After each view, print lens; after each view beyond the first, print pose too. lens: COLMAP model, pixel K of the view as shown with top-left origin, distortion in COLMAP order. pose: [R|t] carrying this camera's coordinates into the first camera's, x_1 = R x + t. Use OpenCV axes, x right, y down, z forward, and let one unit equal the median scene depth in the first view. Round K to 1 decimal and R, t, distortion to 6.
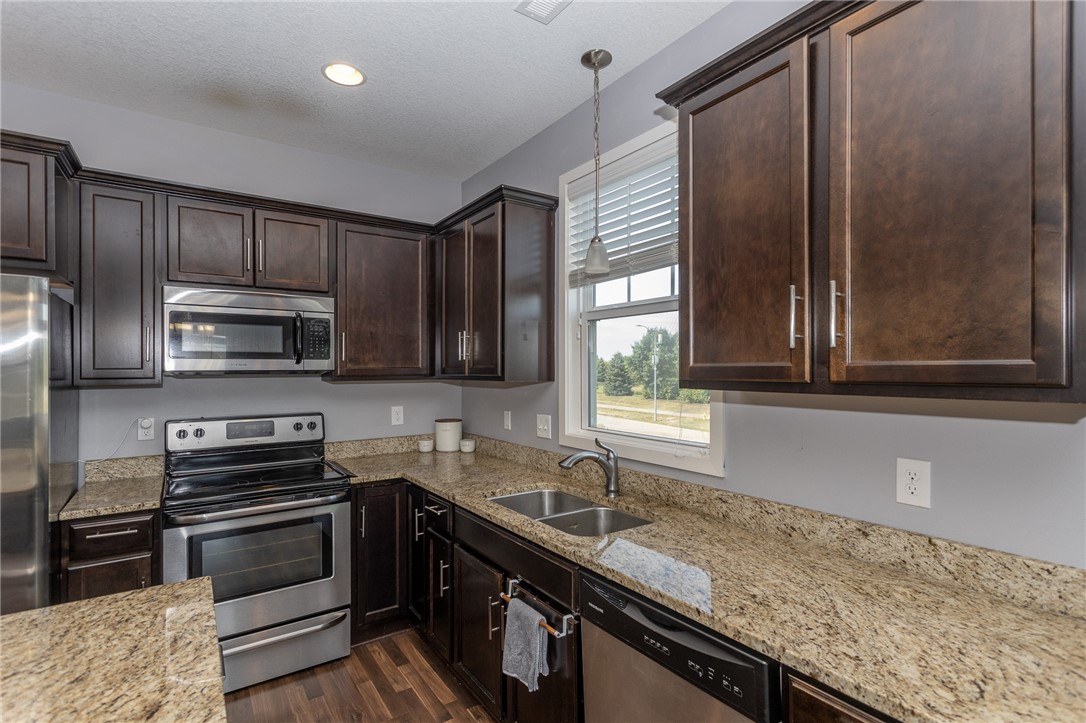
lens RADIAL K [[514.5, 0, 543.3], [0, 514.5, 367.2], [0, 0, 1]] dist [-0.000540, 0.000056]
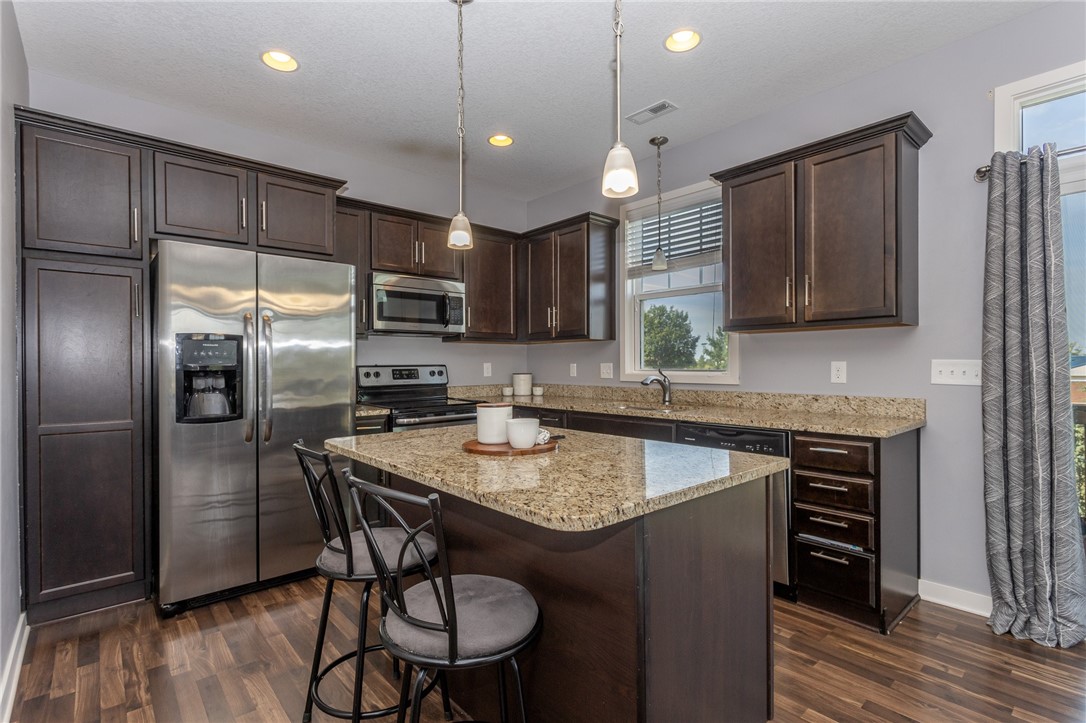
lens RADIAL K [[514.5, 0, 540.1], [0, 514.5, 365.9], [0, 0, 1]] dist [-0.000540, 0.000056]
pose [[0.992659, -0.002950, 0.120914, -0.405031], [0.002197, 0.999977, 0.006354, 0.098826], [-0.120930, -0.006042, 0.992643, -0.510086]]
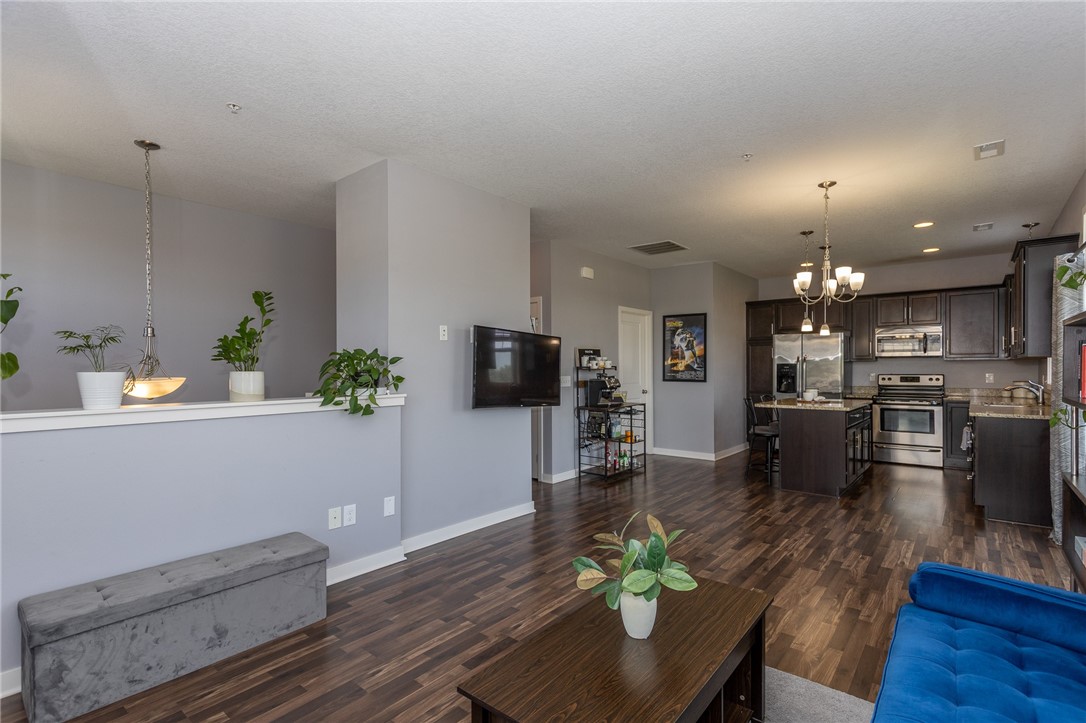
lens RADIAL K [[514.5, 0, 551.4], [0, 514.5, 368.2], [0, 0, 1]] dist [-0.000540, 0.000056]
pose [[0.279352, 0.003056, -0.960184, 1.531765], [0.007183, 0.999960, 0.005272, 0.043558], [0.960162, -0.008370, 0.279319, -1.572496]]
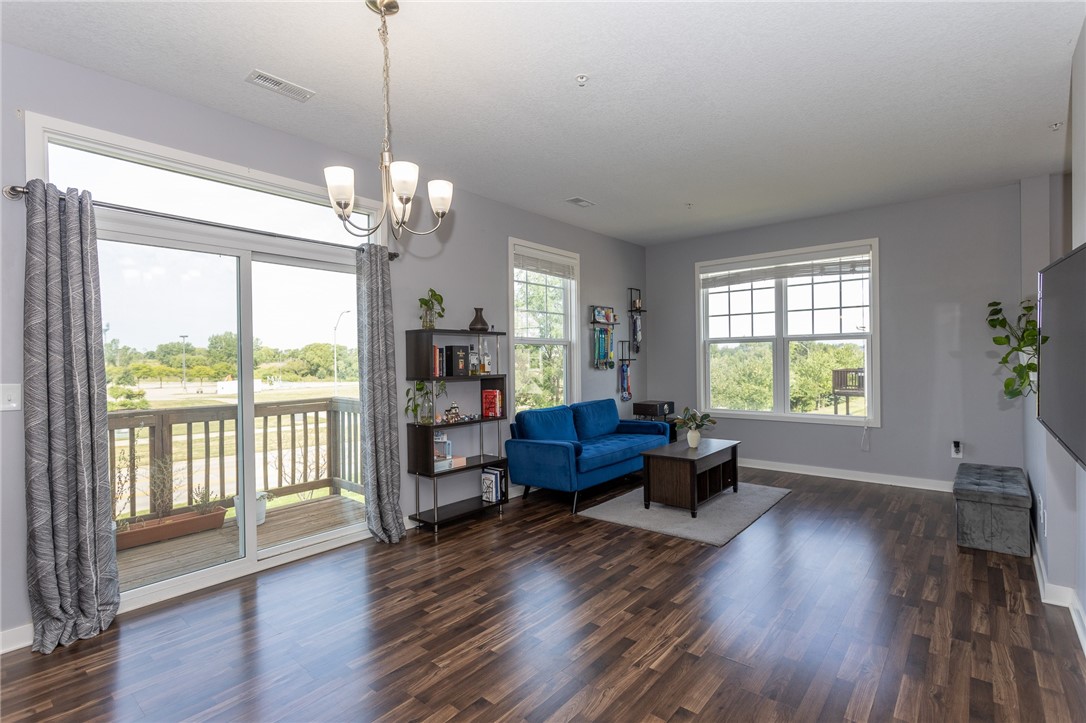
lens RADIAL K [[514.5, 0, 547.8], [0, 514.5, 357.7], [0, 0, 1]] dist [-0.000540, 0.000056]
pose [[-0.265721, 0.004613, 0.964039, -0.619050], [0.008647, 0.999960, -0.002402, 0.059844], [-0.964011, 0.007698, -0.265751, -0.340329]]
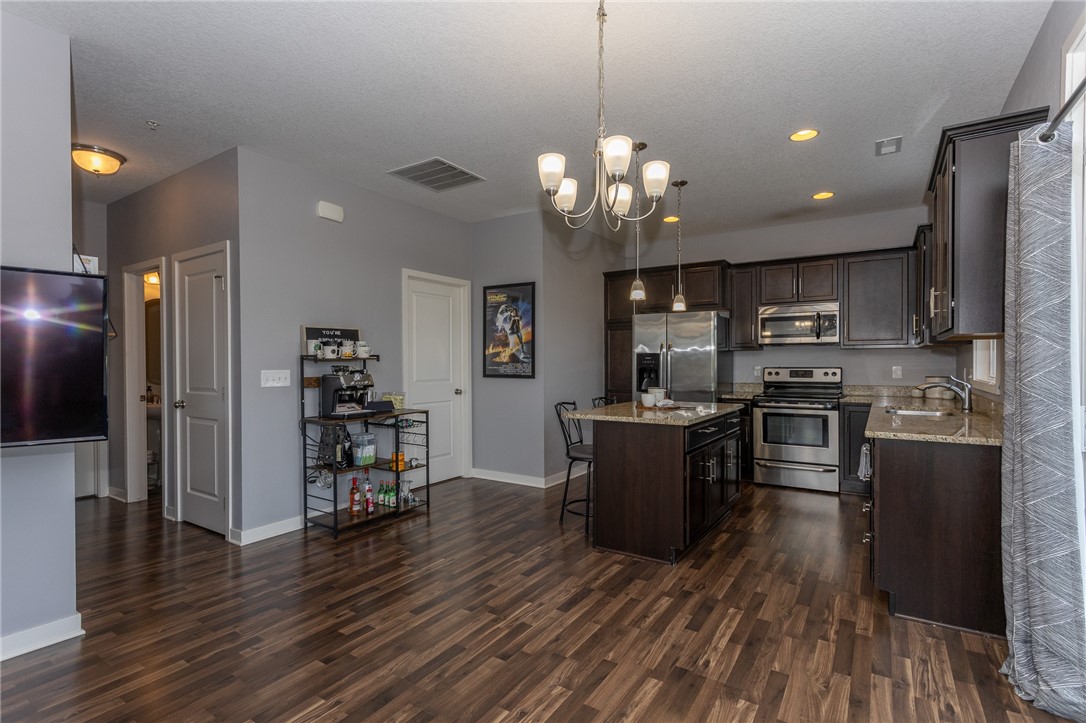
lens RADIAL K [[514.5, 0, 550.4], [0, 514.5, 363.6], [0, 0, 1]] dist [-0.000540, 0.000056]
pose [[0.386153, 0.004013, -0.922426, 0.955854], [0.006128, 0.999957, 0.006915, 0.068663], [0.922414, -0.008323, 0.386112, -0.699830]]
